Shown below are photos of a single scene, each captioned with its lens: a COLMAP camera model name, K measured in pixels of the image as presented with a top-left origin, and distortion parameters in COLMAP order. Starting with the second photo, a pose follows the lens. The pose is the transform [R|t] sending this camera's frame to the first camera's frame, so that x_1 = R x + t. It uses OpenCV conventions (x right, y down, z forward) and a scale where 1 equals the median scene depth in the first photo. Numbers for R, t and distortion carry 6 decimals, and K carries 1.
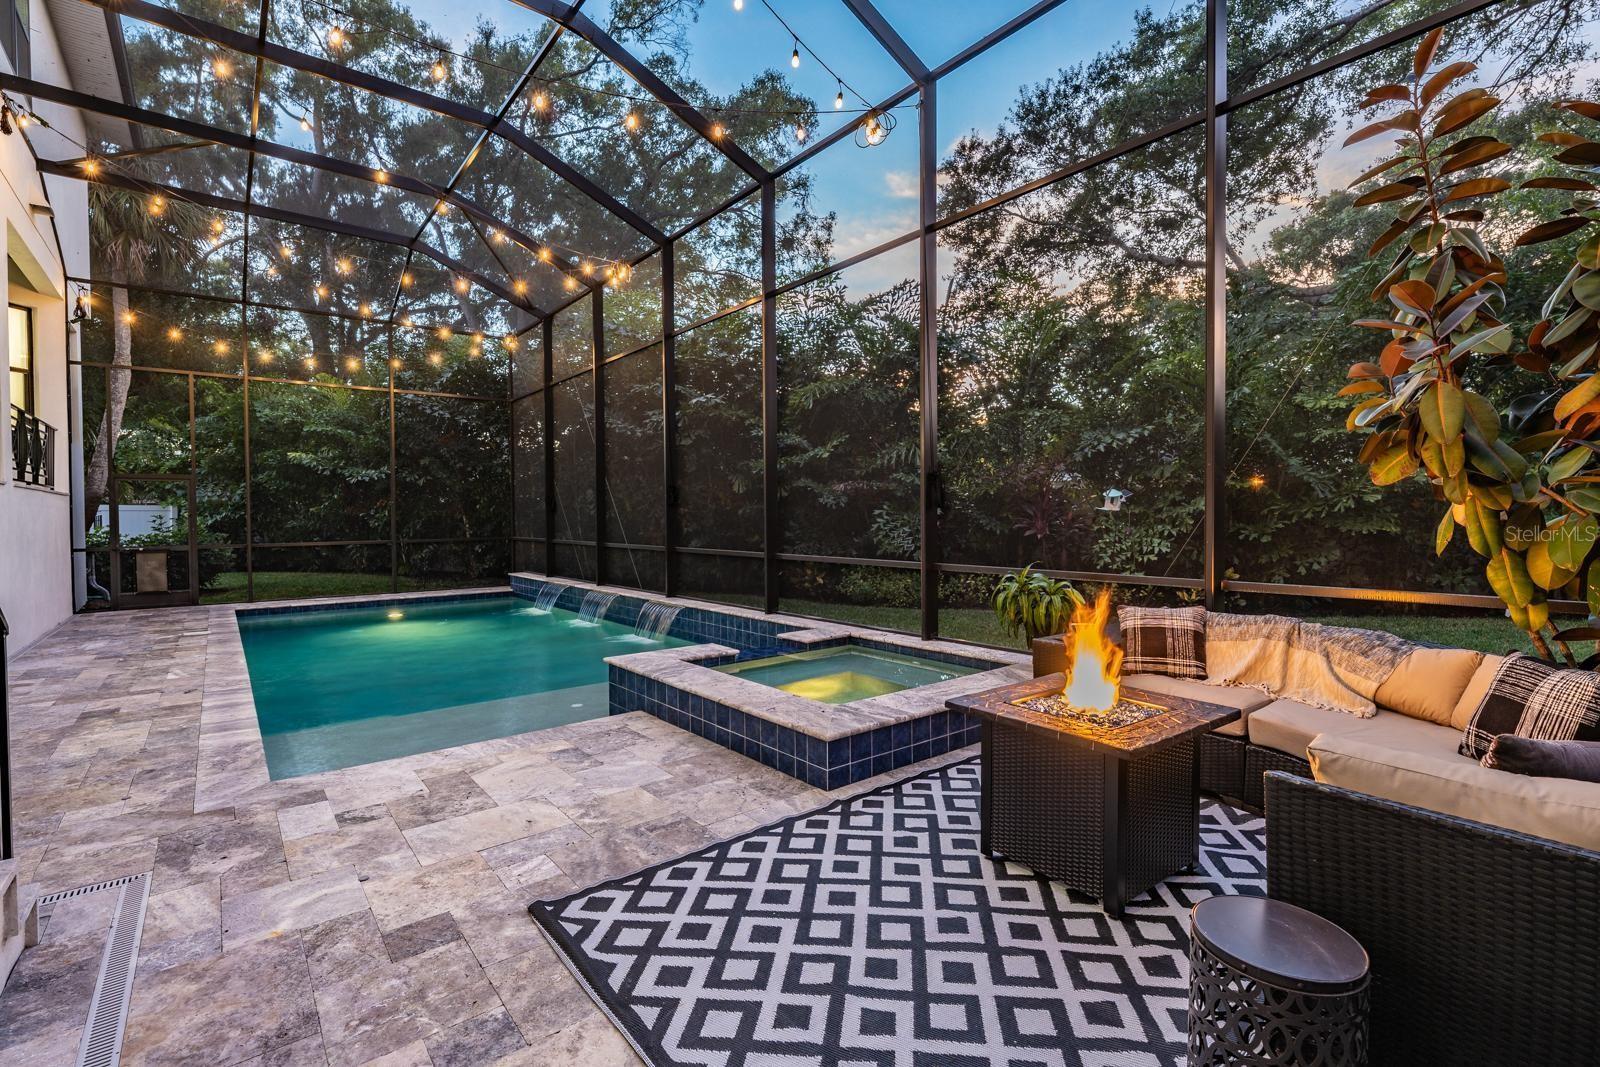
lens RADIAL K [[727.4, 0, 795.0], [0, 727.4, 530.7], [0, 0, 1]] dist [0.001993, -0.000175]
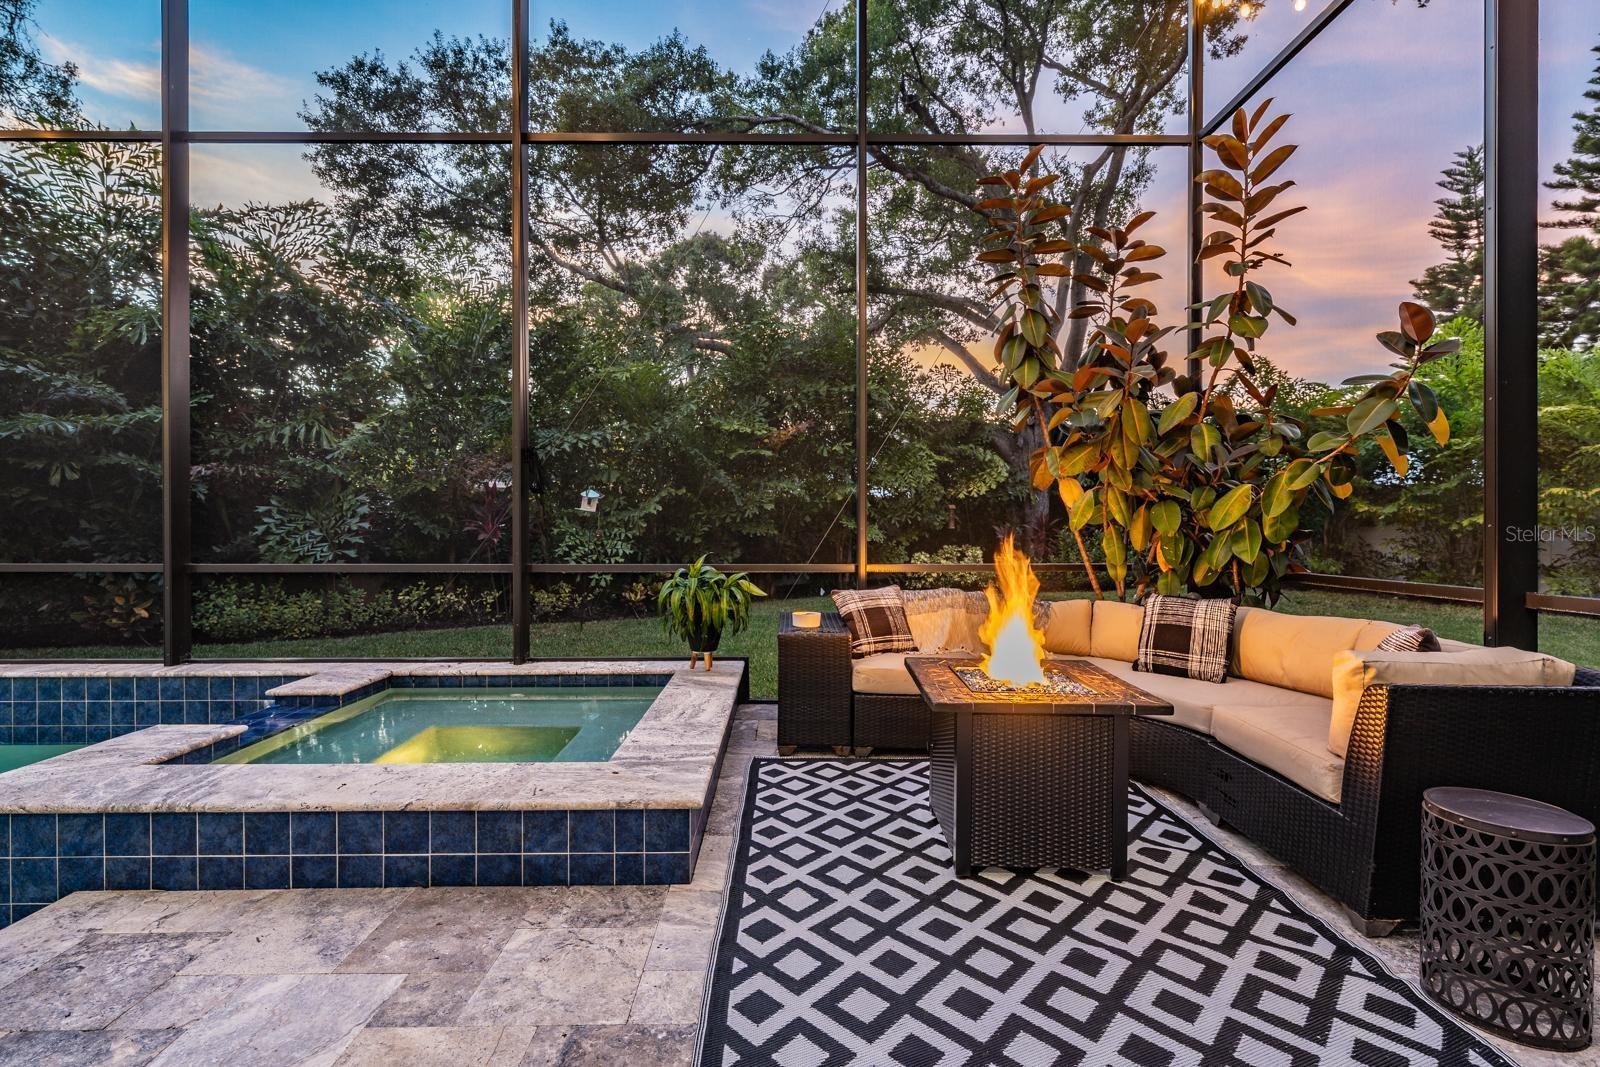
lens RADIAL K [[727.4, 0, 795.0], [0, 727.4, 530.7], [0, 0, 1]] dist [0.001993, -0.000175]
pose [[0.613712, 0.005420, 0.789511, -0.157109], [0.011275, 0.999814, -0.015629, 0.015373], [-0.789449, 0.018494, 0.613537, 0.182882]]
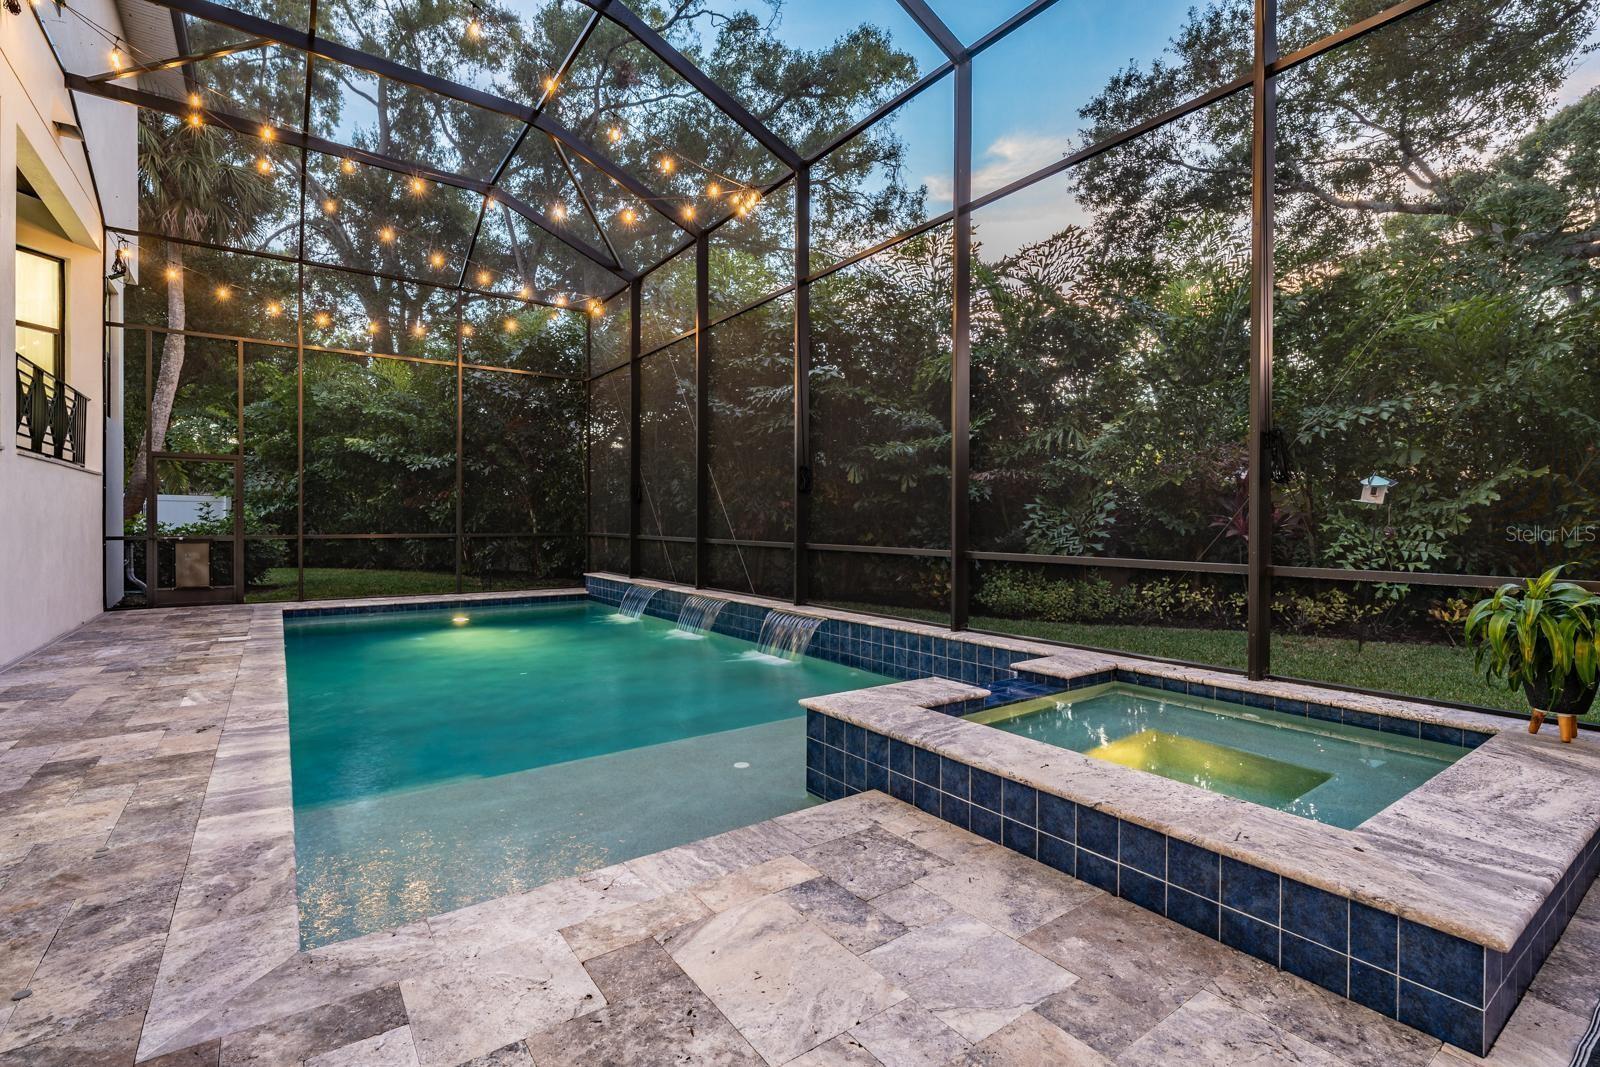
lens RADIAL K [[727.4, 0, 796.1], [0, 727.4, 529.3], [0, 0, 1]] dist [0.001141, -0.000408]
pose [[0.998547, 0.013159, -0.052258, -0.131703], [-0.013704, 0.999855, -0.010078, 0.015070], [0.052118, 0.010779, 0.998583, 0.190768]]
